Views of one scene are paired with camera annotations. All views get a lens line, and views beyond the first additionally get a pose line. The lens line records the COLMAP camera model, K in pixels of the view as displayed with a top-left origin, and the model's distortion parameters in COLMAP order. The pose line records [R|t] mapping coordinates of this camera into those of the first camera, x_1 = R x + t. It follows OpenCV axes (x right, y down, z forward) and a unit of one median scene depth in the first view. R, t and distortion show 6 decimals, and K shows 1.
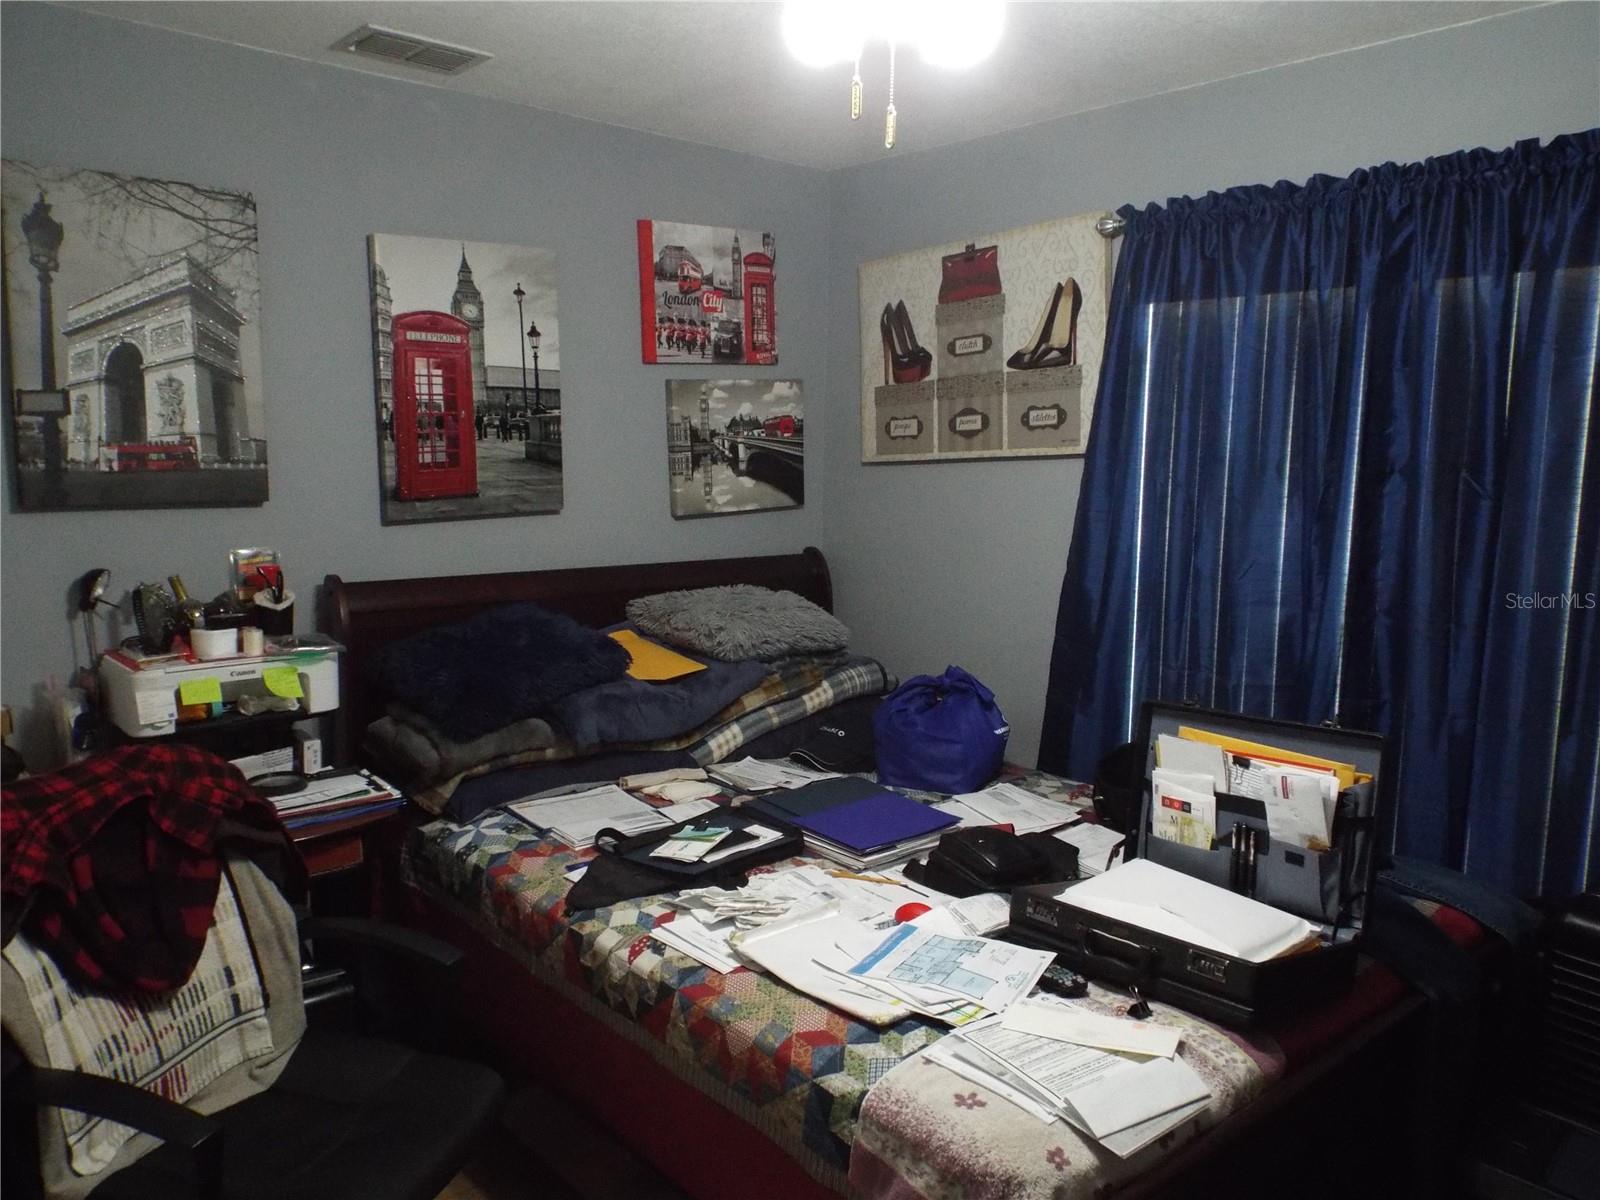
lens RADIAL K [[1205.2, 0, 805.1], [0, 1205.2, 604.8], [0, 0, 1]] dist [-0.002933, -0.010720]
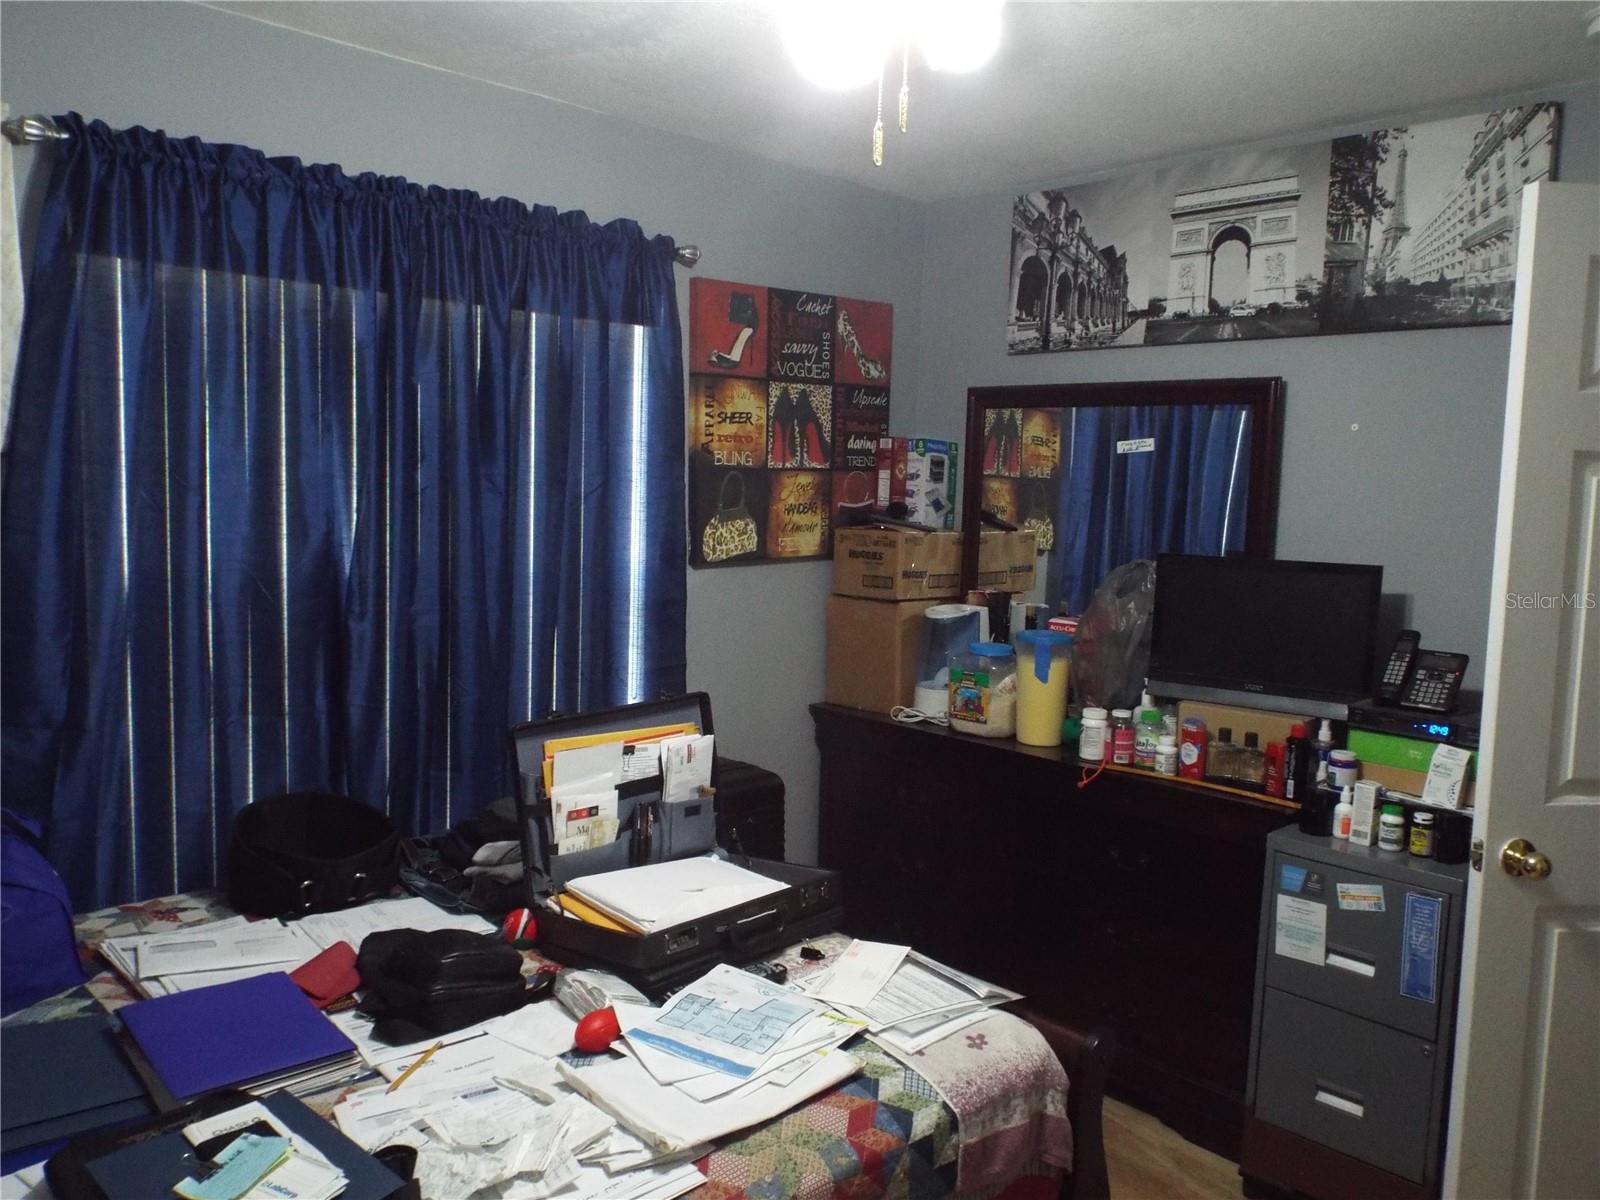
lens RADIAL K [[1205.2, 0, 804.0], [0, 1205.2, 593.7], [0, 0, 1]] dist [-0.002933, -0.010720]
pose [[-0.040783, -0.118886, 0.992070, -0.745574], [0.098752, 0.987555, 0.122404, -0.133330], [-0.994276, 0.102961, -0.028535, 0.902766]]
